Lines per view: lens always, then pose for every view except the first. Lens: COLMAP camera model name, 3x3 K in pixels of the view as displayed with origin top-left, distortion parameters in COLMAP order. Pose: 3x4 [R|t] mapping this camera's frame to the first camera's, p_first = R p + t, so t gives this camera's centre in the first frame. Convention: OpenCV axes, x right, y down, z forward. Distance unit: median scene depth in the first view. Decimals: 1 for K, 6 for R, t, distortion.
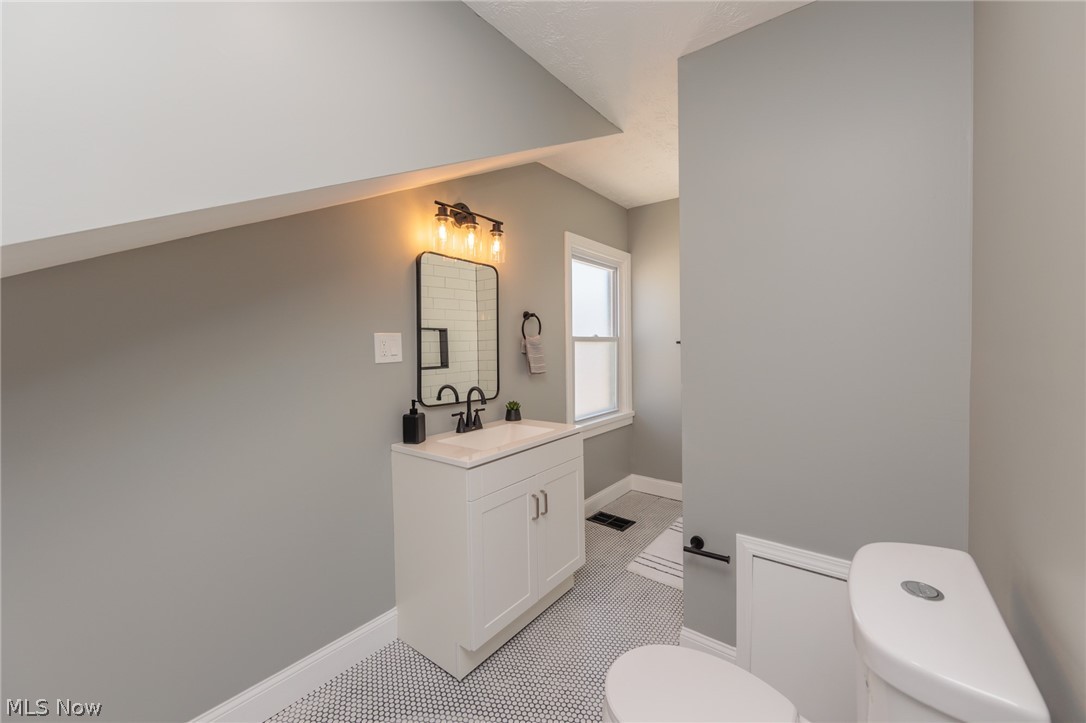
lens RADIAL K [[424.9, 0, 543.0], [0, 424.9, 355.1], [0, 0, 1]] dist [-0.002879, -0.000614]
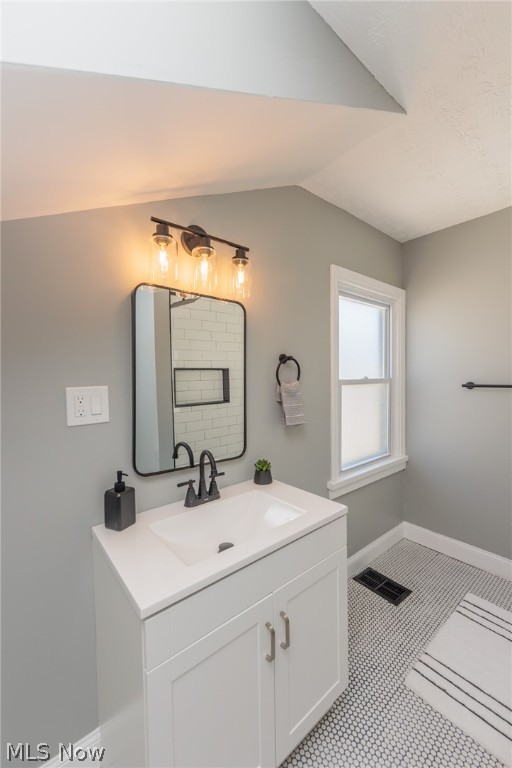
lens RADIAL K [[300.5, 0, 257.6], [0, 300.5, 383.7], [0, 0, 1]] dist [-0.002879, -0.000614]
pose [[0.975415, 0.007412, -0.220253, 0.049245], [-0.005786, 0.999951, 0.008024, -0.047745], [0.220302, -0.006552, 0.975410, 0.395266]]
